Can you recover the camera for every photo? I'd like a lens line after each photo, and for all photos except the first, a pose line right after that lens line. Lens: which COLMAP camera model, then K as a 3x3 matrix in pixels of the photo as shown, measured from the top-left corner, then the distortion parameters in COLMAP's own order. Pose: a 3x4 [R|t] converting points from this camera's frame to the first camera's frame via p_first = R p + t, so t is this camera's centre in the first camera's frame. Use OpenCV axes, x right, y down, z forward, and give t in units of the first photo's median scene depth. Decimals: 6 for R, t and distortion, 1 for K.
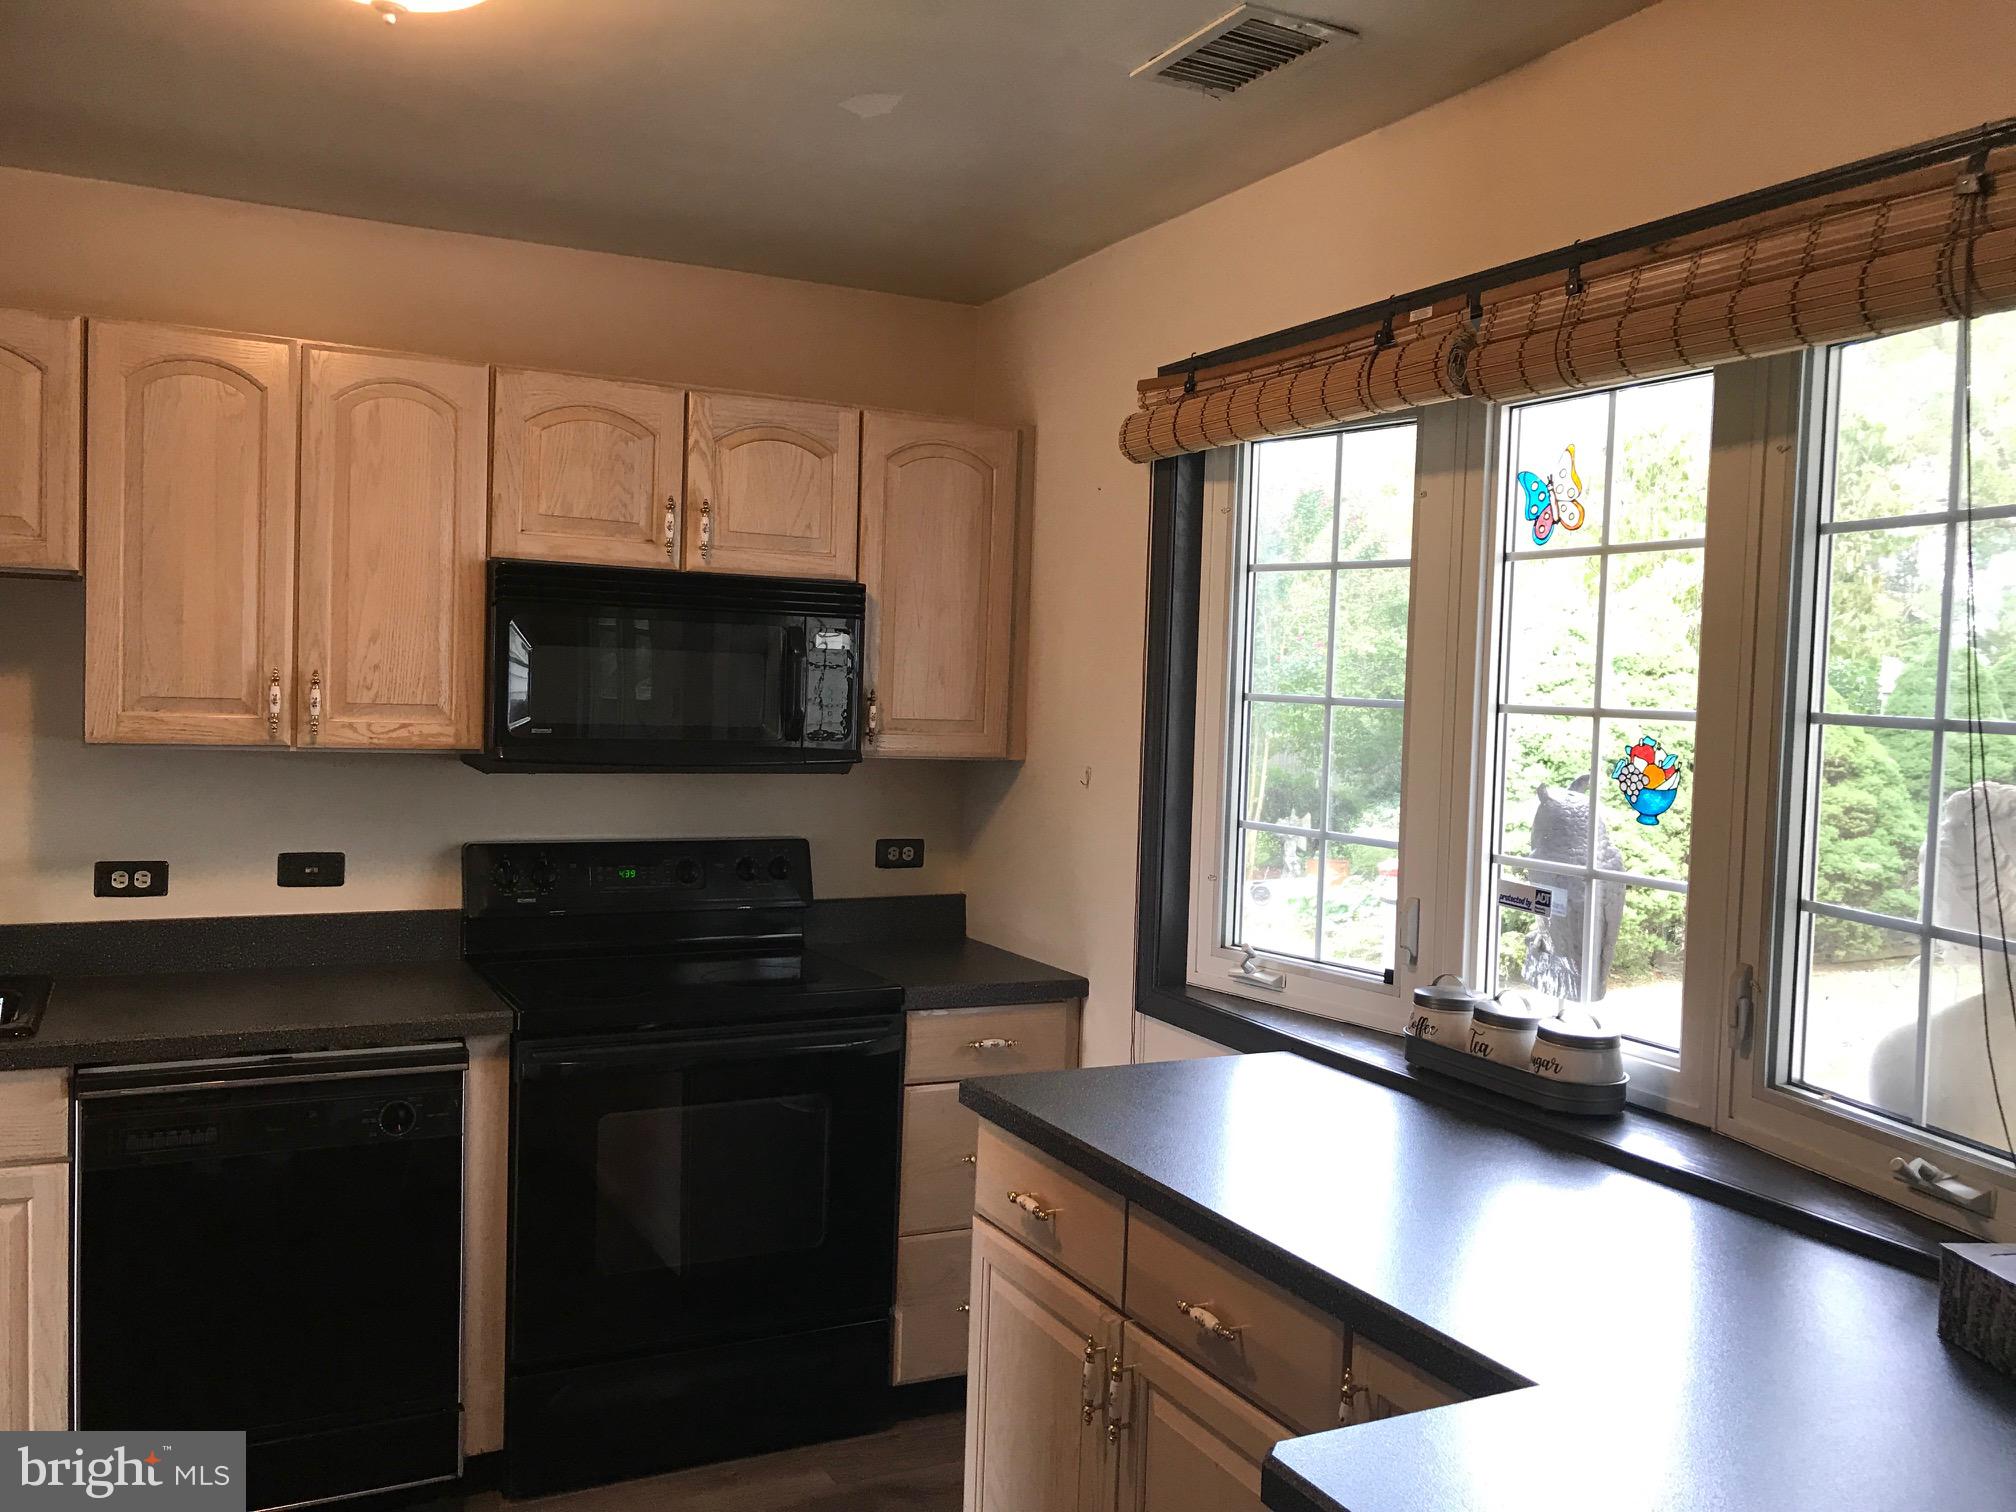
lens RADIAL K [[1650.6, 0, 1004.0], [0, 1650.6, 760.0], [0, 0, 1]] dist [0.059534, -0.076804]
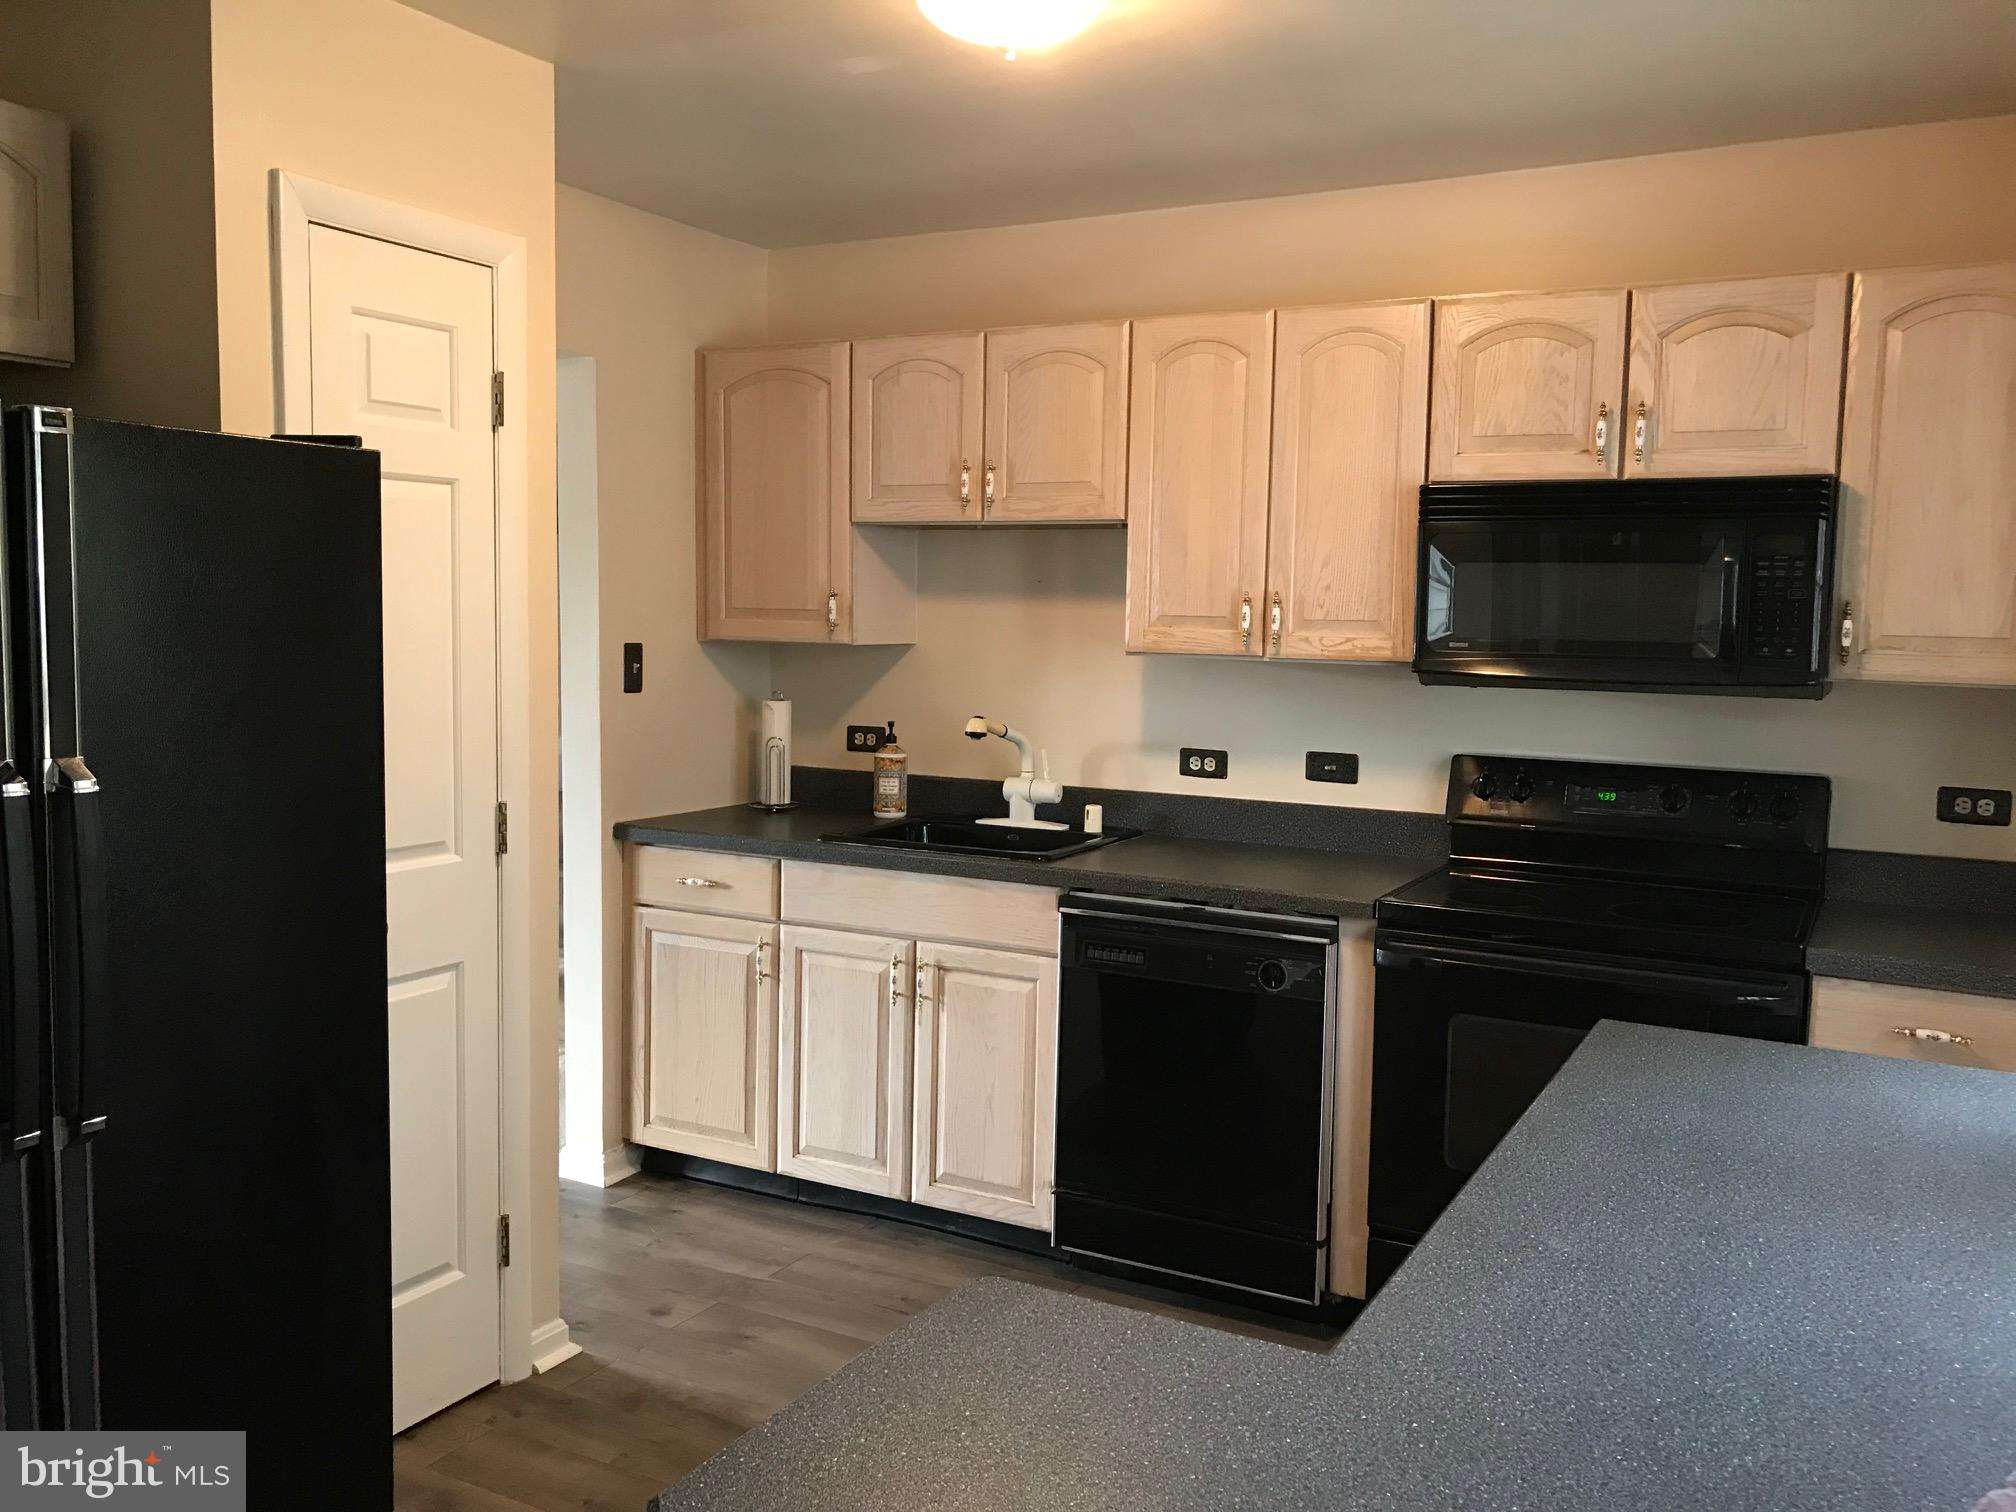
lens RADIAL K [[1650.6, 0, 1000.4], [0, 1650.6, 763.9], [0, 0, 1]] dist [0.059534, -0.076804]
pose [[0.565875, 0.061201, -0.822217, 0.414172], [-0.037561, 0.998119, 0.048444, 0.016926], [0.823635, 0.003470, 0.567109, 0.166009]]
